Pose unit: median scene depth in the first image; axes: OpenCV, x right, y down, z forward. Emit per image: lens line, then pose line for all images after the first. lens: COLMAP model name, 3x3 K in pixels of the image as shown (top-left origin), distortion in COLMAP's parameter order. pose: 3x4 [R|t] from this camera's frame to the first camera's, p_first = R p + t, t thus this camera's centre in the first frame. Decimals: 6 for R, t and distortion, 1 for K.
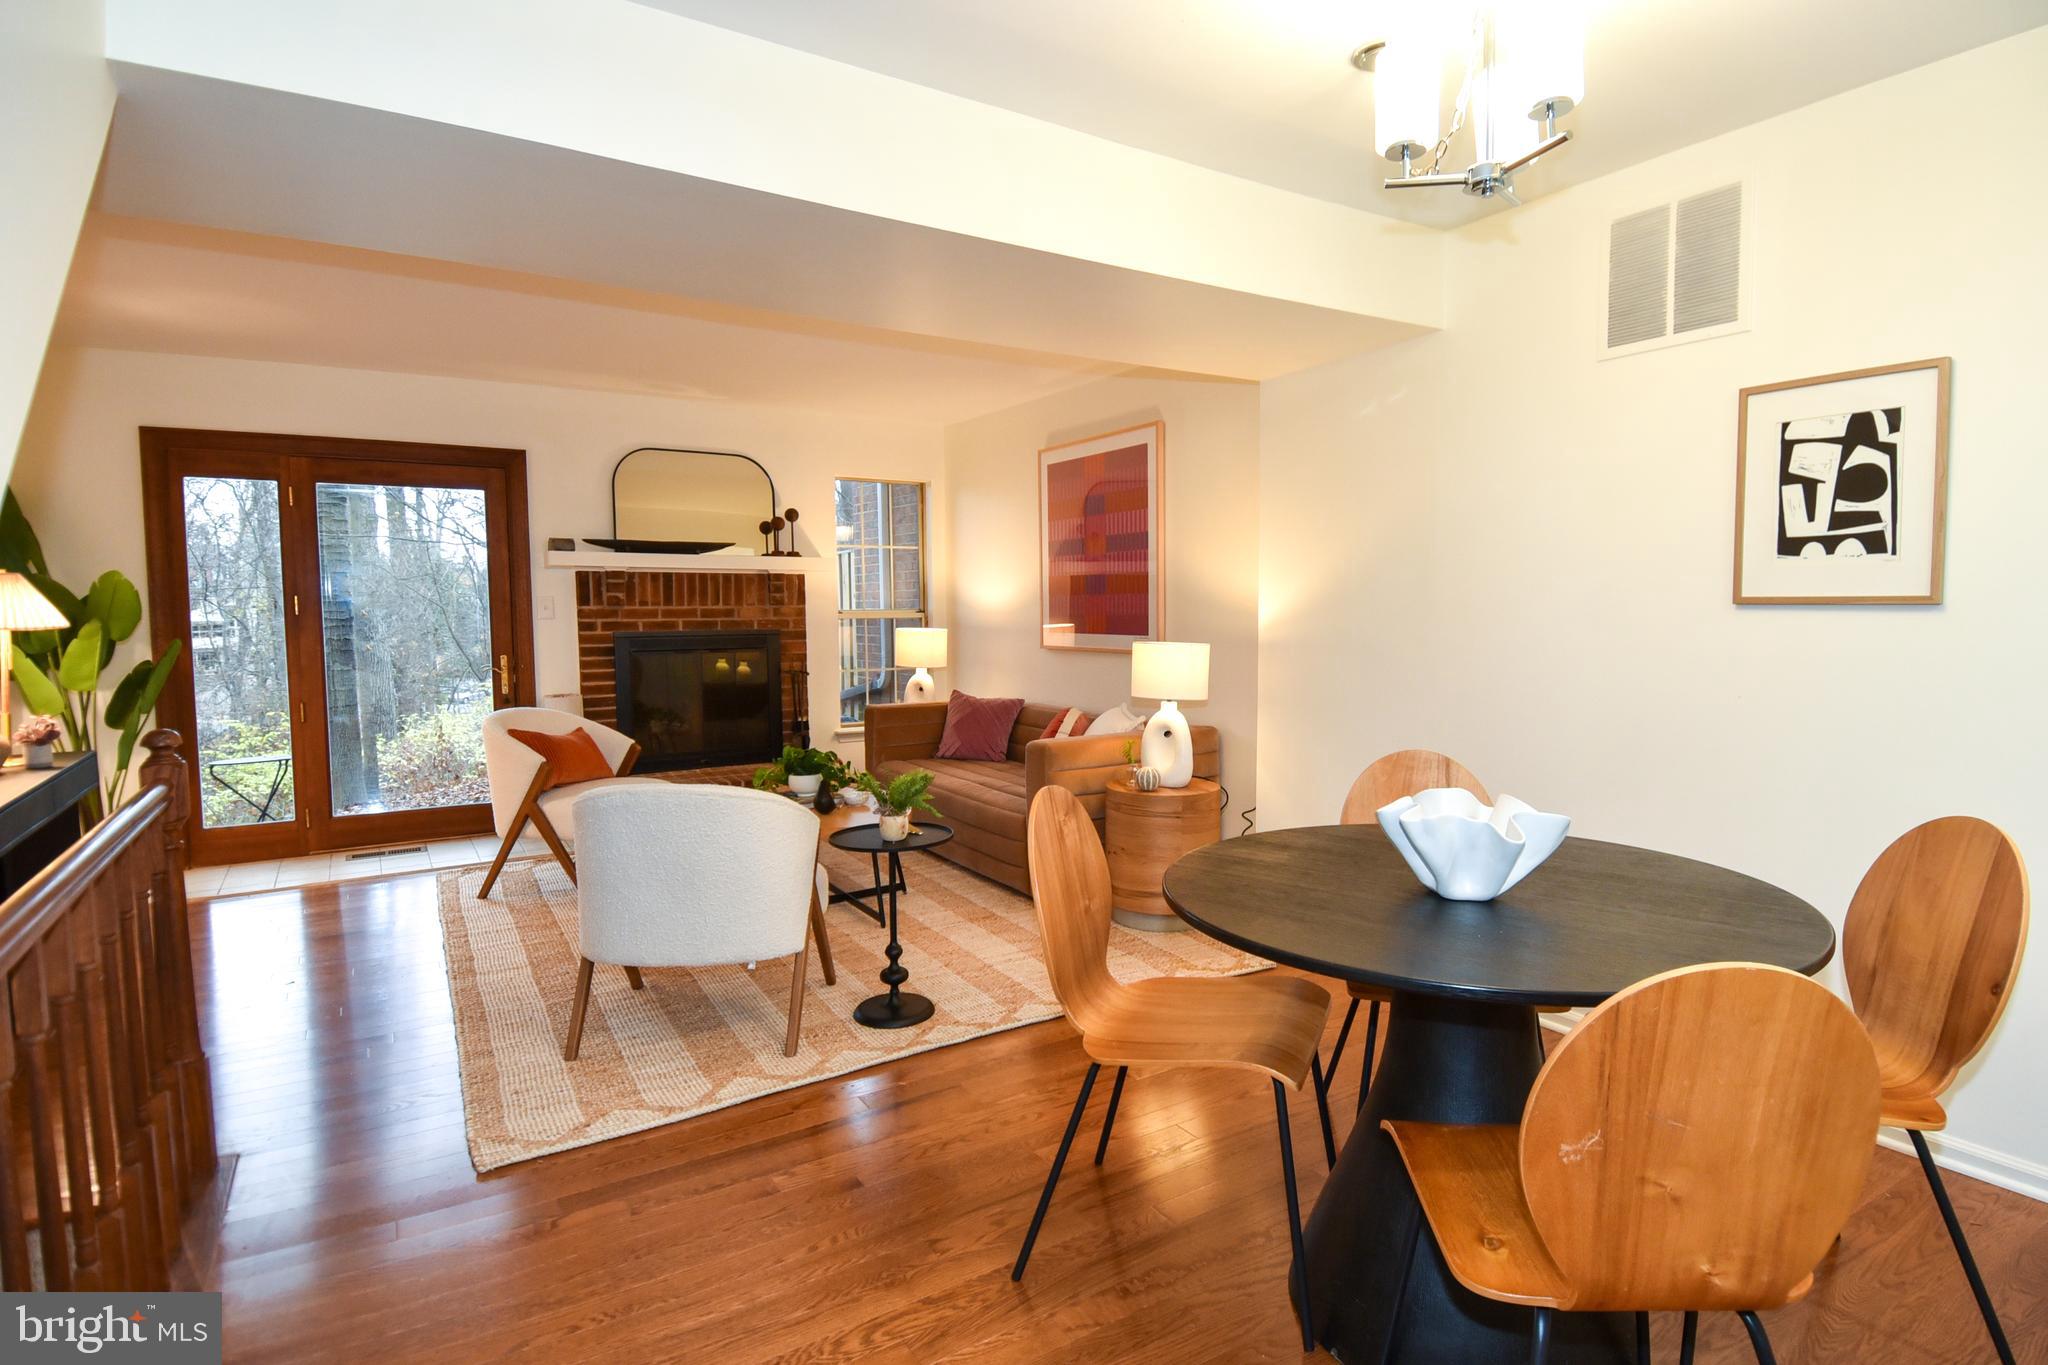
lens RADIAL K [[1074.1, 0, 1024.1], [0, 1074.1, 701.9], [0, 0, 1]] dist [0.031486, -0.027713]
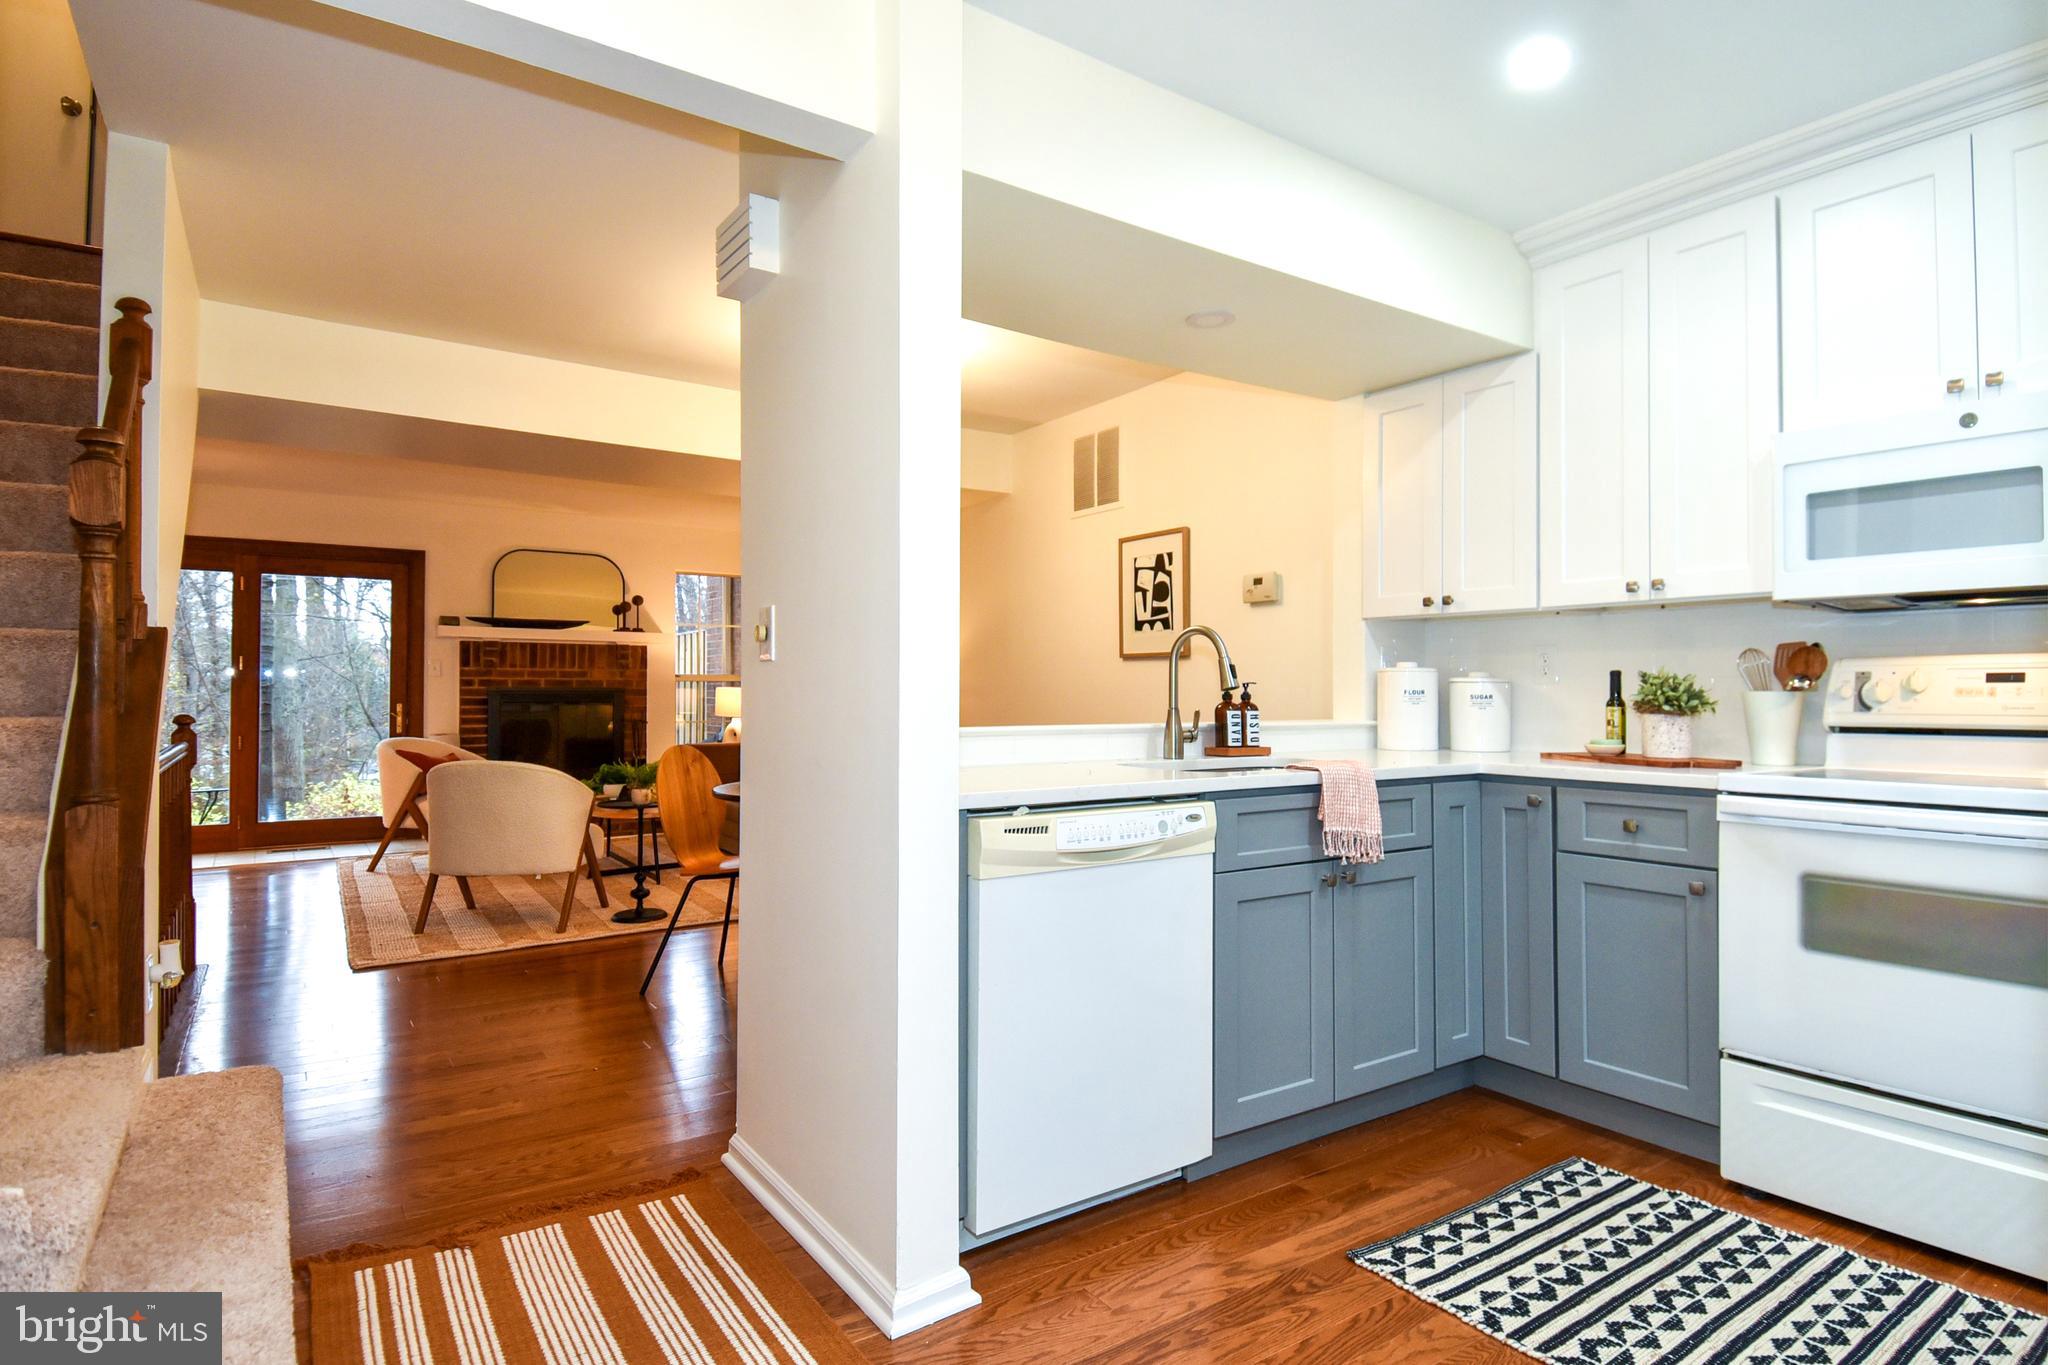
lens RADIAL K [[1074.1, 0, 1048.2], [0, 1074.1, 694.1], [0, 0, 1]] dist [0.031486, -0.027713]
pose [[0.997155, 0.005561, 0.075170, 0.217773], [0.001125, 0.996066, -0.088608, 0.066329], [-0.075367, 0.088440, 0.993226, -0.389868]]
